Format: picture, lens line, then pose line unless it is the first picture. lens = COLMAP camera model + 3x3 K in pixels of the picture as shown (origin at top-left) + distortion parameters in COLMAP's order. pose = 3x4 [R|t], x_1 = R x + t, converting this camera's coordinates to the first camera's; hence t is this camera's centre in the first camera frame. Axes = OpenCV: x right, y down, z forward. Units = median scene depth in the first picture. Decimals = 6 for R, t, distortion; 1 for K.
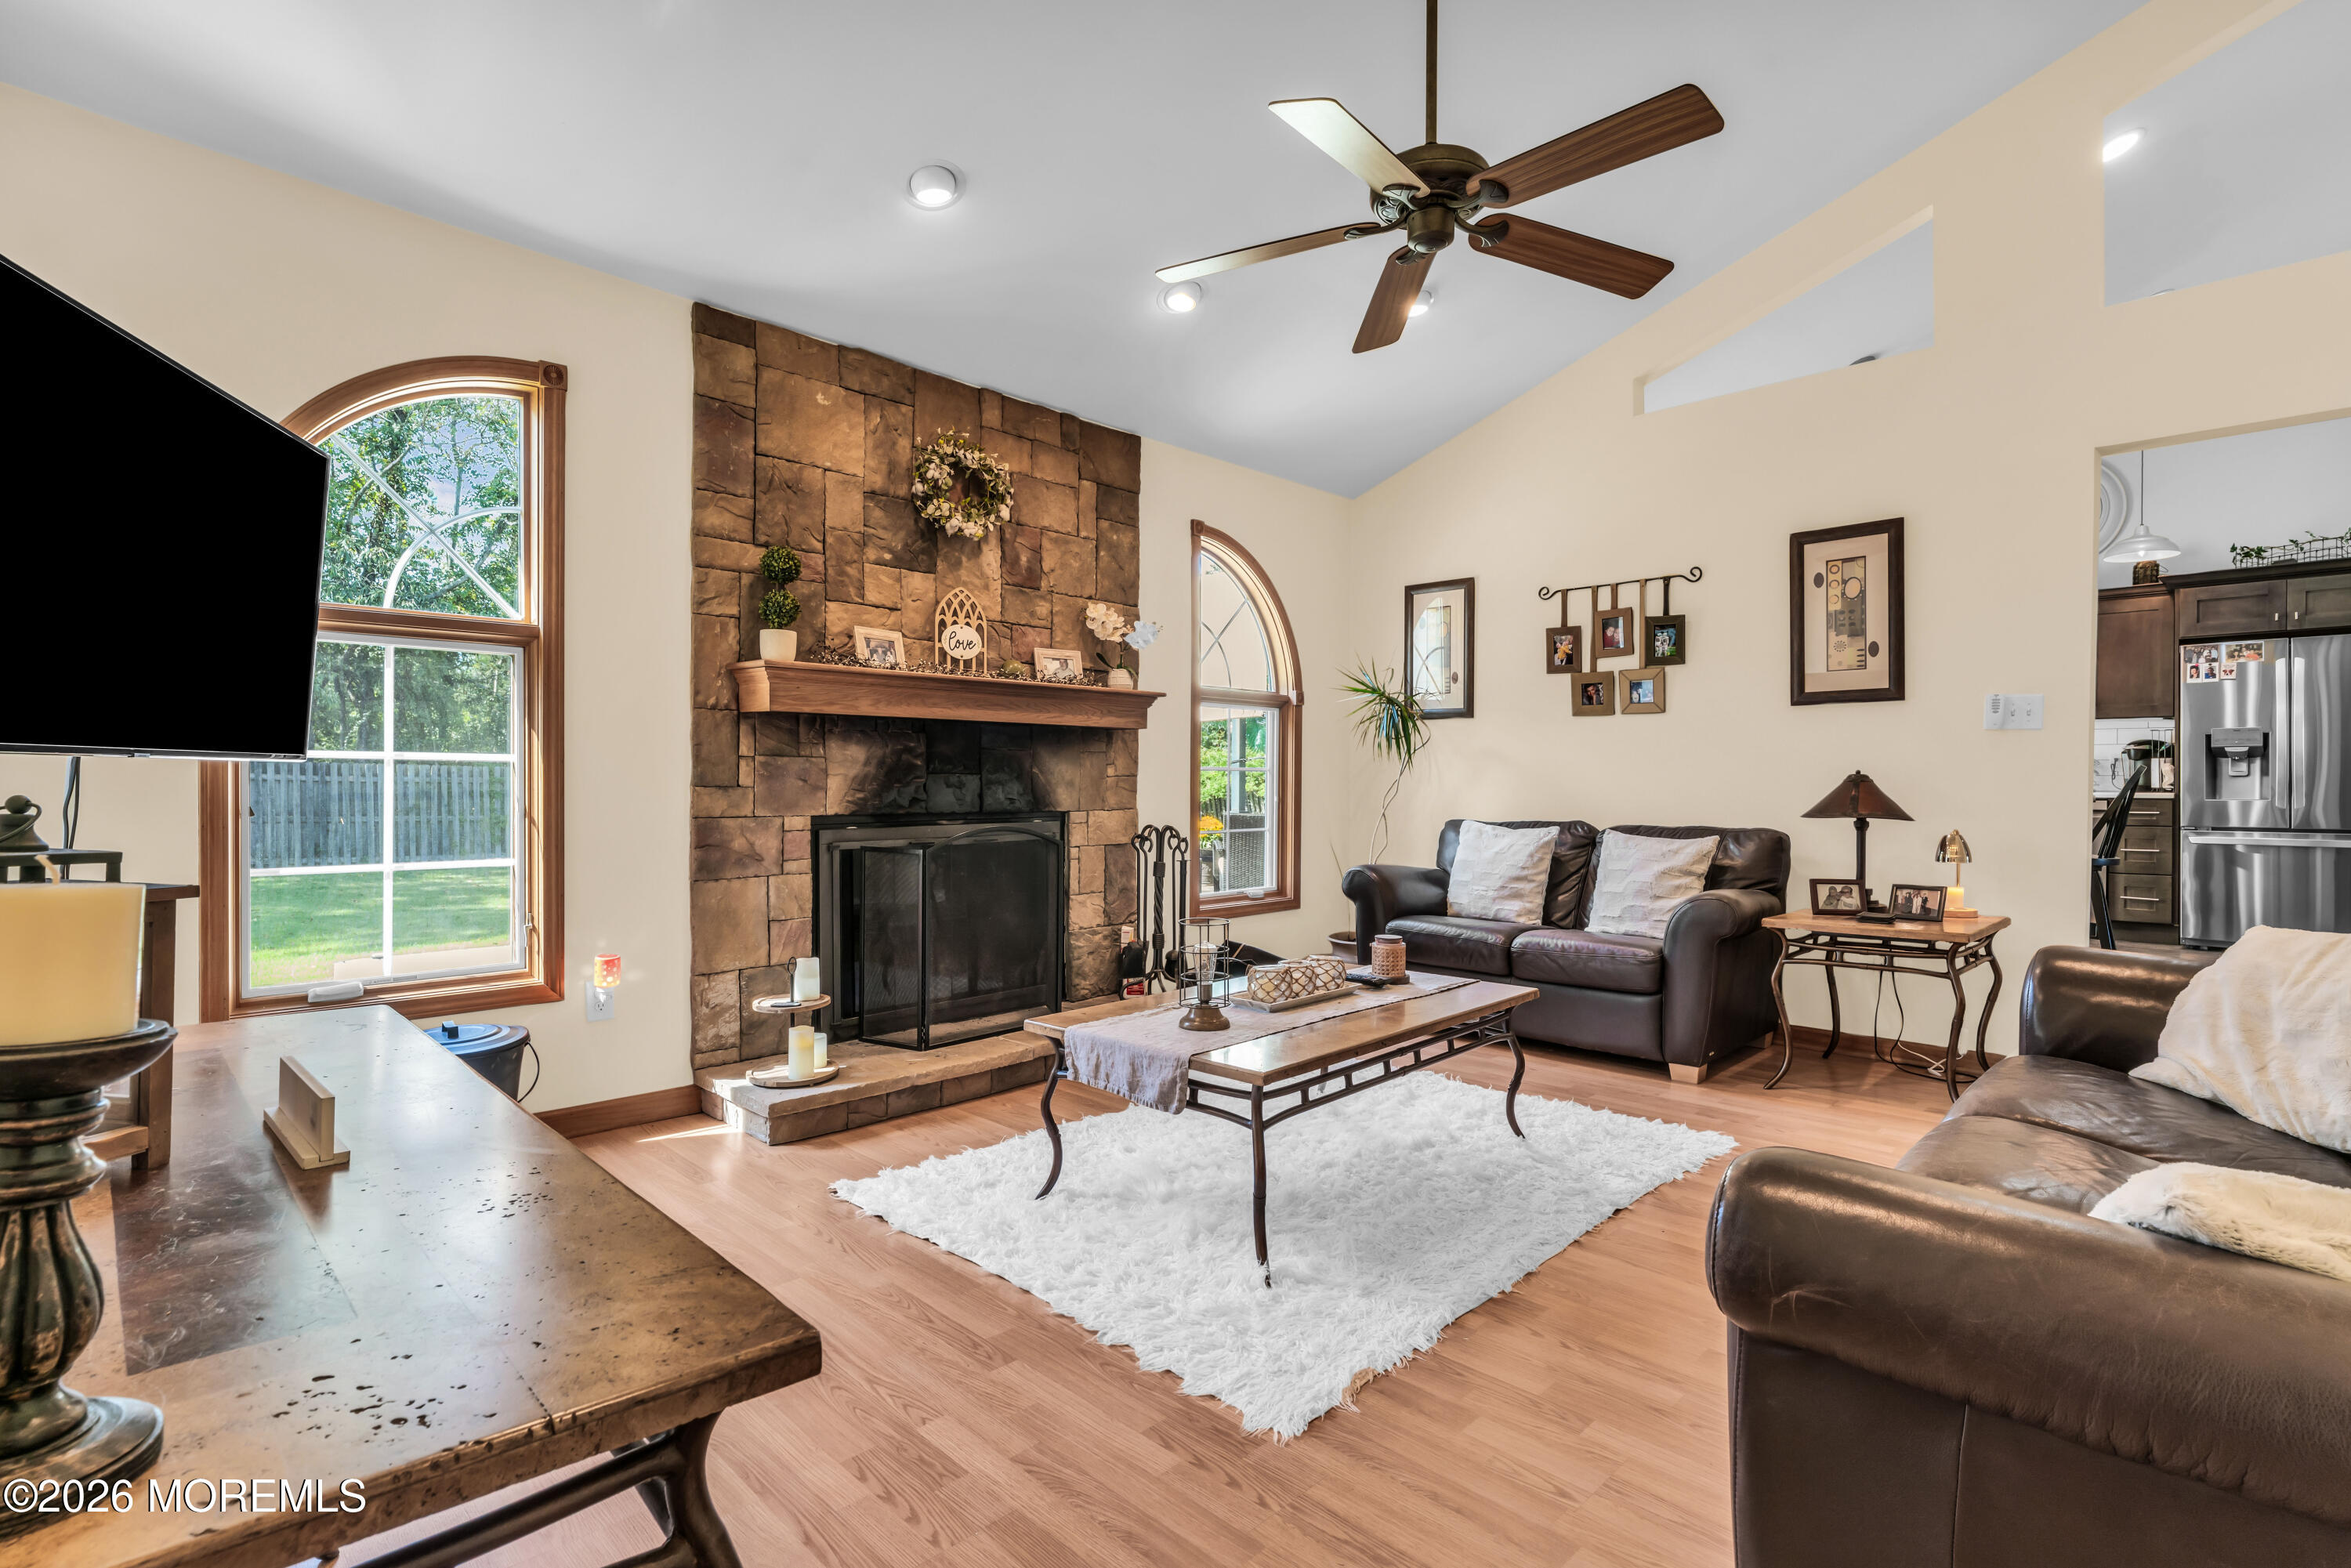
lens RADIAL K [[1112.3, 0, 1181.9], [0, 1112.3, 787.8], [0, 0, 1]] dist [0.000127, -0.000075]
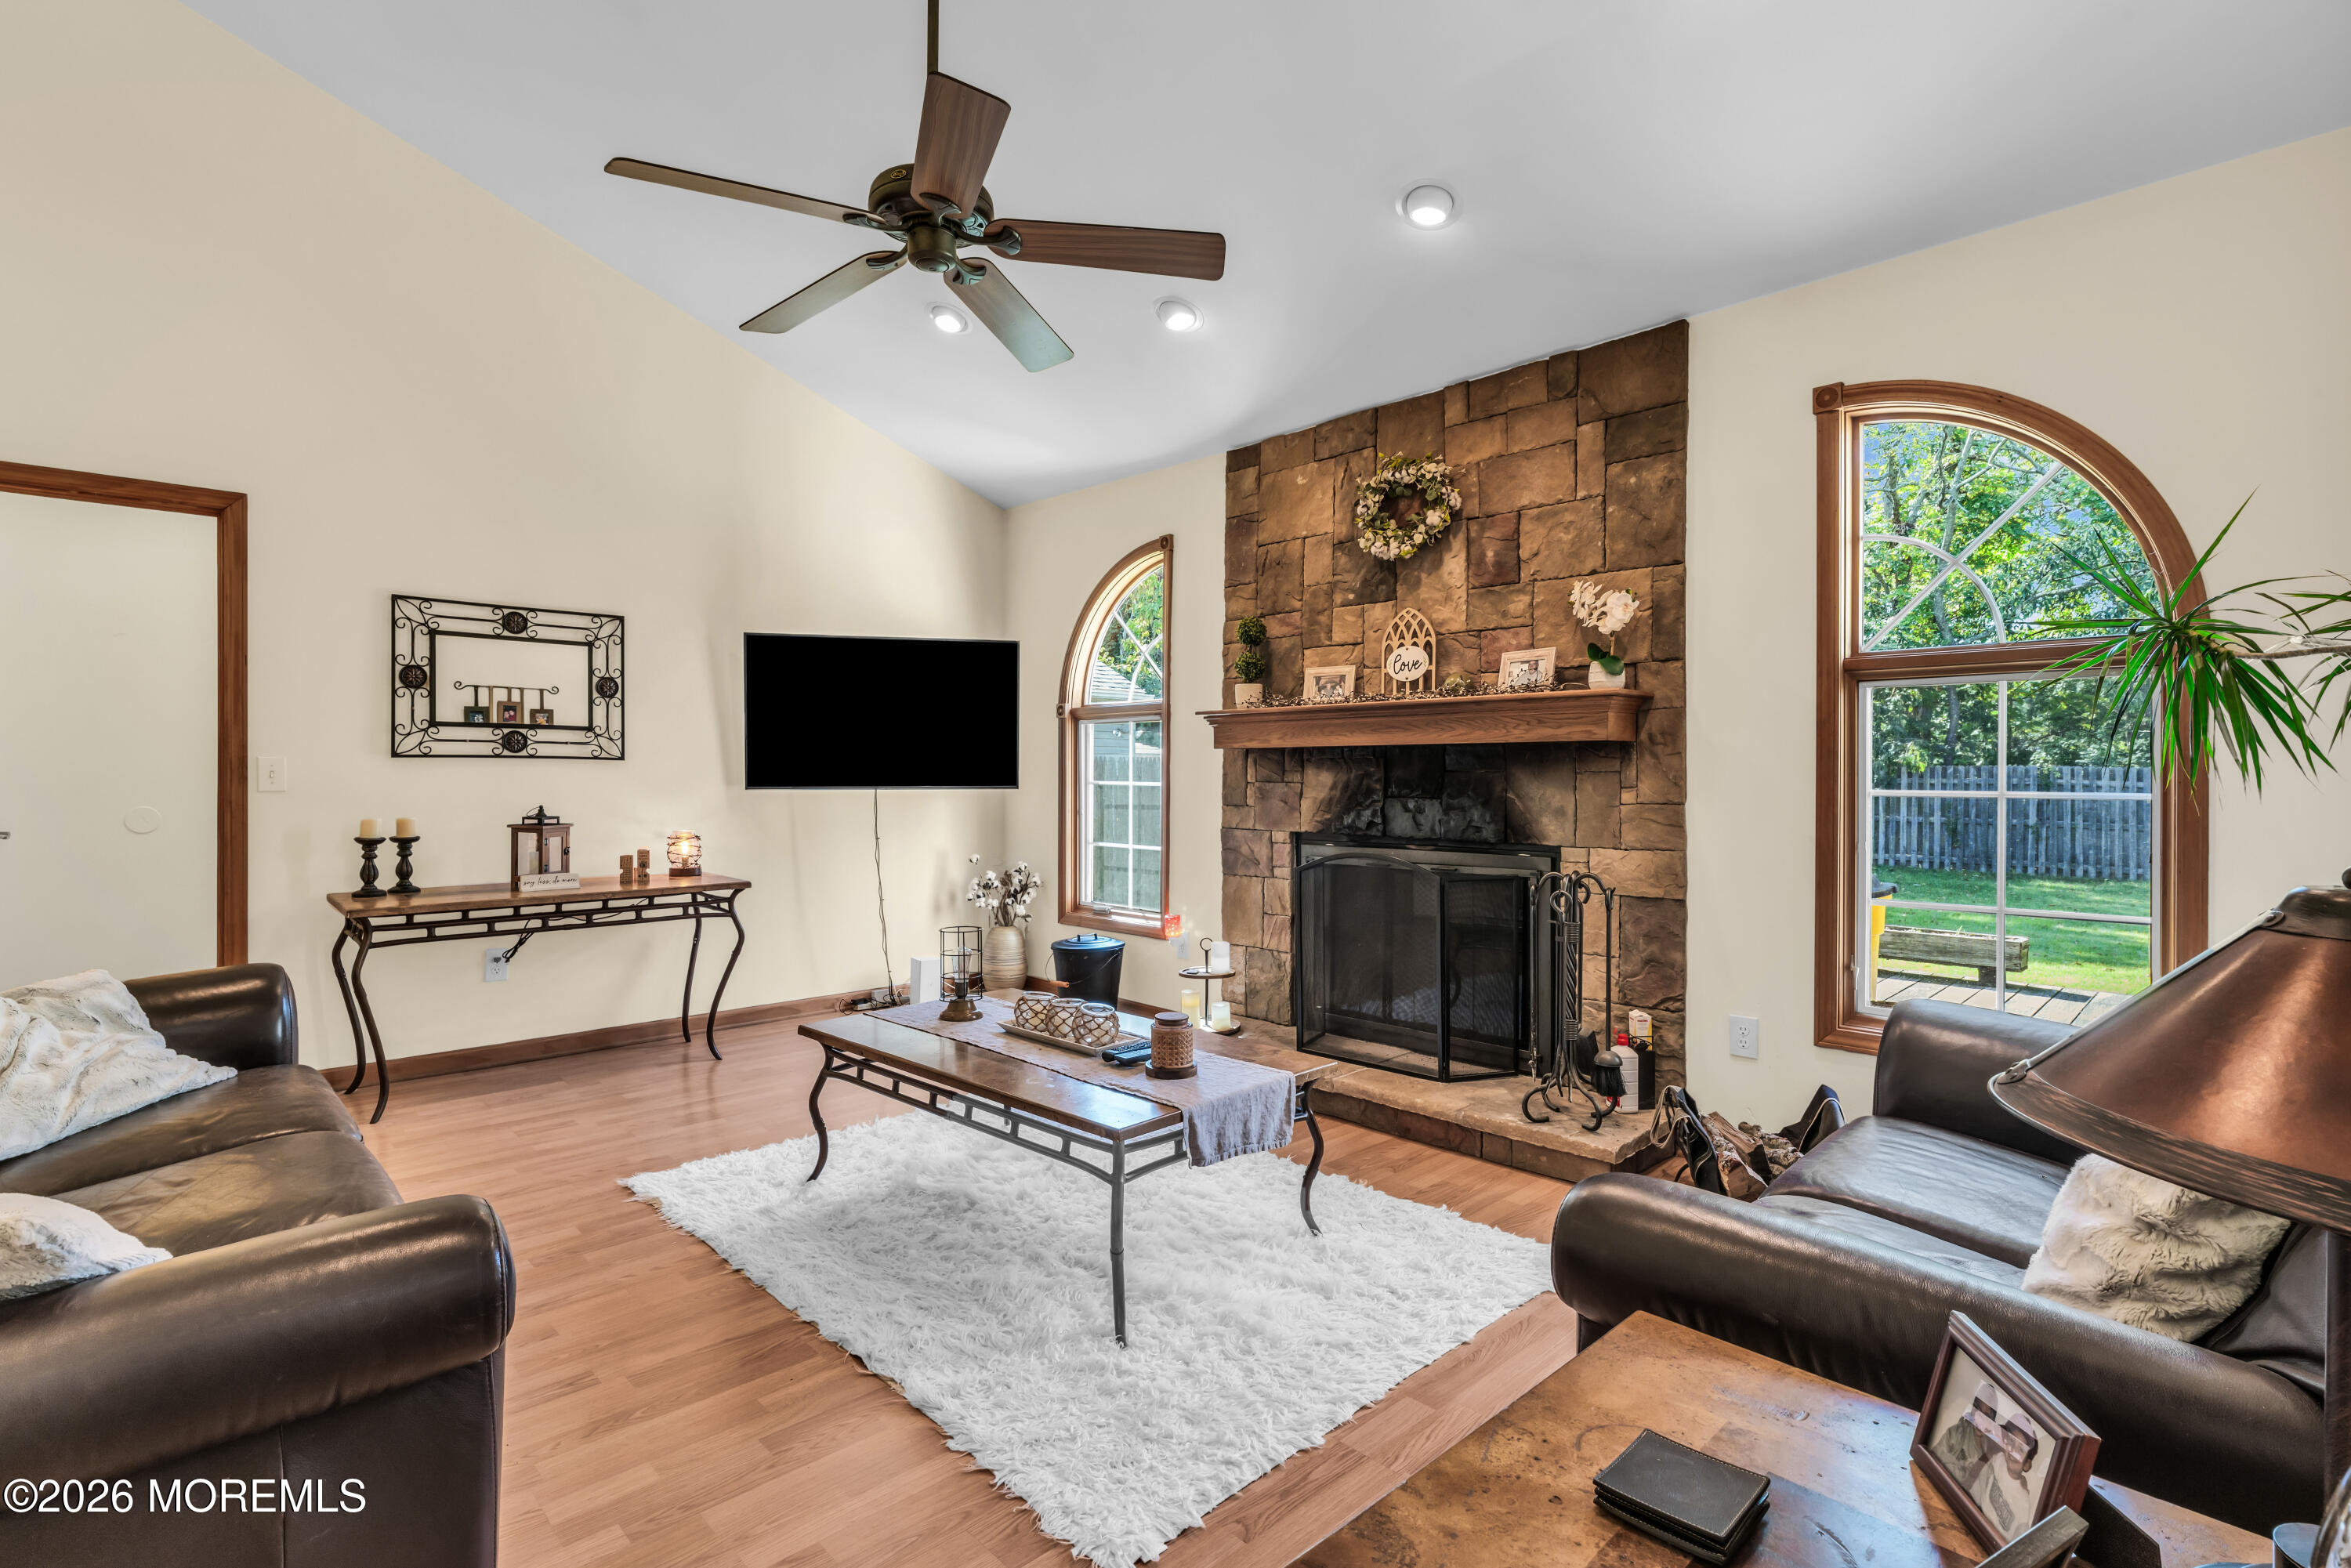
lens RADIAL K [[1117.4, 0, 1178.4], [0, 1117.4, 777.3], [0, 0, 1]] dist [0.000081, 0.000141]
pose [[-0.032002, -0.000403, -0.999488, 0.803134], [-0.009282, 0.999957, -0.000106, -0.029611], [0.999445, 0.009274, -0.032004, 0.843359]]
